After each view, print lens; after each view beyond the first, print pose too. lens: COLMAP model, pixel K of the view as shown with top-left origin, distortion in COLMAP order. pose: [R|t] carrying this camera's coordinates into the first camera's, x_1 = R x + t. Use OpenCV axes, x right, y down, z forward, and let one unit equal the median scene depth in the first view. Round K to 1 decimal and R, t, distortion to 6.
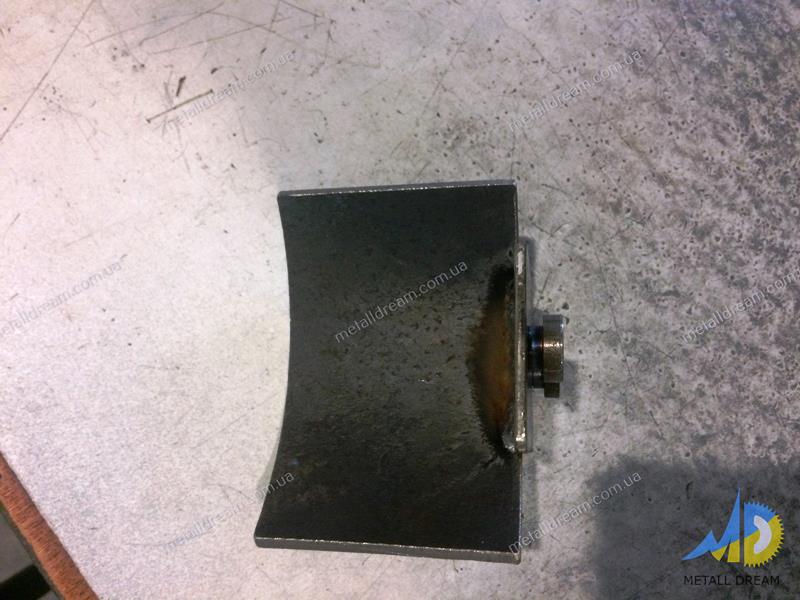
lens RADIAL K [[679.4, 0, 395.6], [0, 679.4, 310.6], [0, 0, 1]] dist [0.101781, -0.179026]
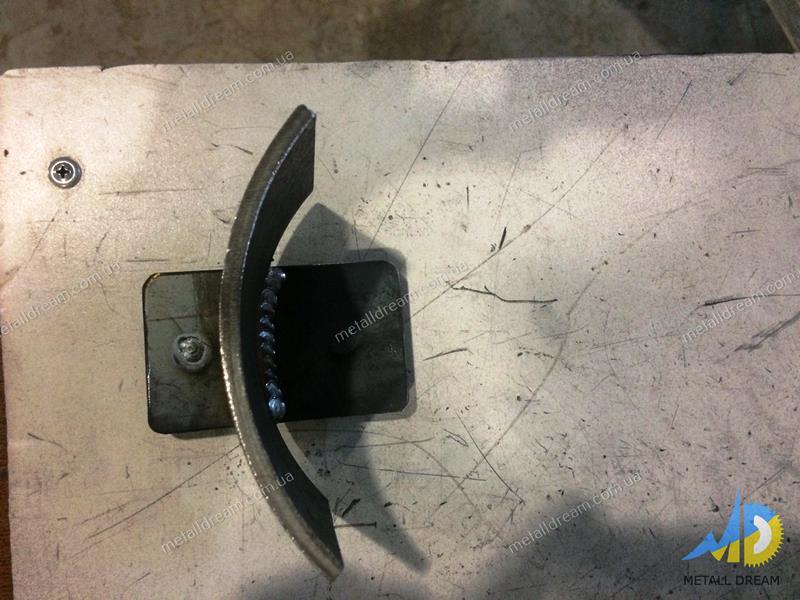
lens RADIAL K [[679.4, 0, 395.6], [0, 679.4, 310.6], [0, 0, 1]] dist [0.101781, -0.179026]
pose [[0.861261, 0.494308, -0.117855, -0.264109], [-0.492227, 0.869131, 0.048210, -0.614192], [0.126262, 0.016490, 0.991860, 0.023533]]
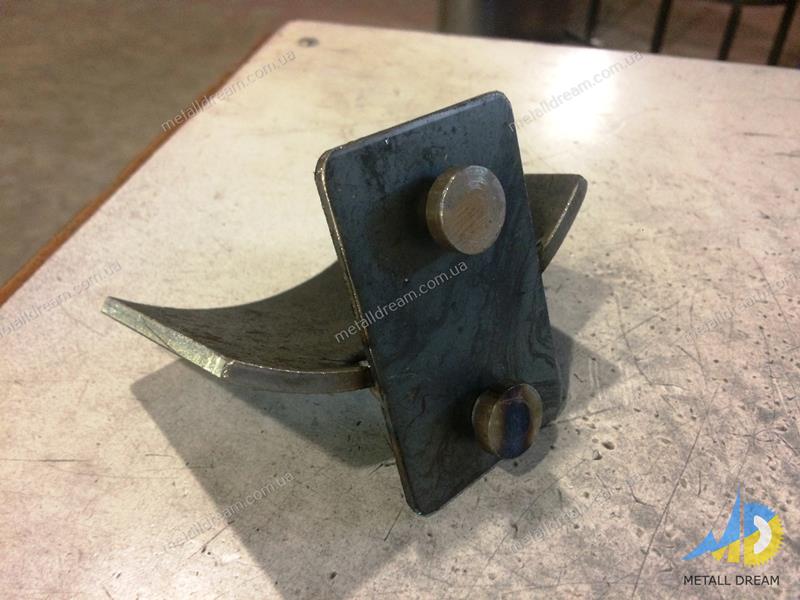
lens RADIAL K [[679.4, 0, 395.6], [0, 679.4, 310.6], [0, 0, 1]] dist [0.101781, -0.179026]
pose [[0.674666, 0.327252, -0.661614, 0.512472], [-0.697429, 0.576138, -0.426214, 0.356868], [0.241702, 0.748980, 0.616935, 0.417243]]
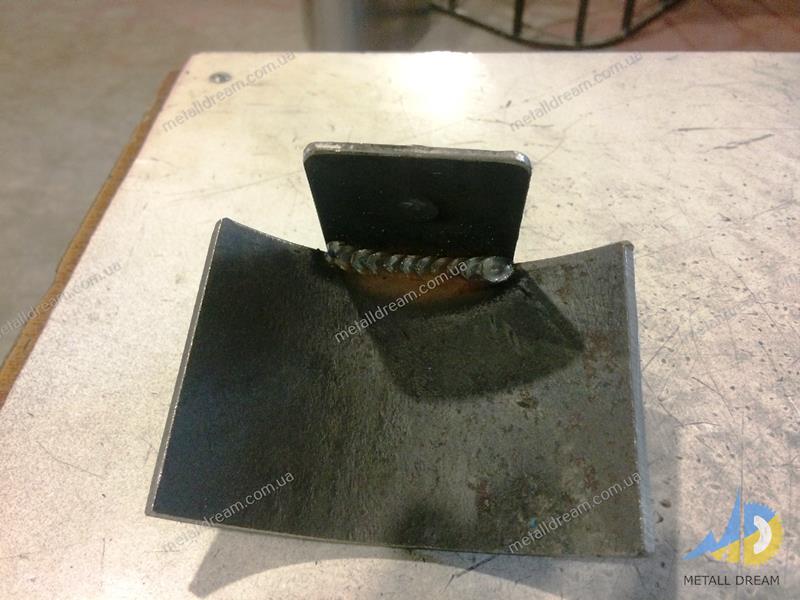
lens RADIAL K [[679.4, 0, 395.6], [0, 679.4, 310.6], [0, 0, 1]] dist [0.101781, -0.179026]
pose [[0.804572, 0.229611, -0.547670, 0.361927], [-0.532204, 0.687963, -0.493423, 0.342276], [0.263481, 0.688467, 0.675716, 0.327678]]
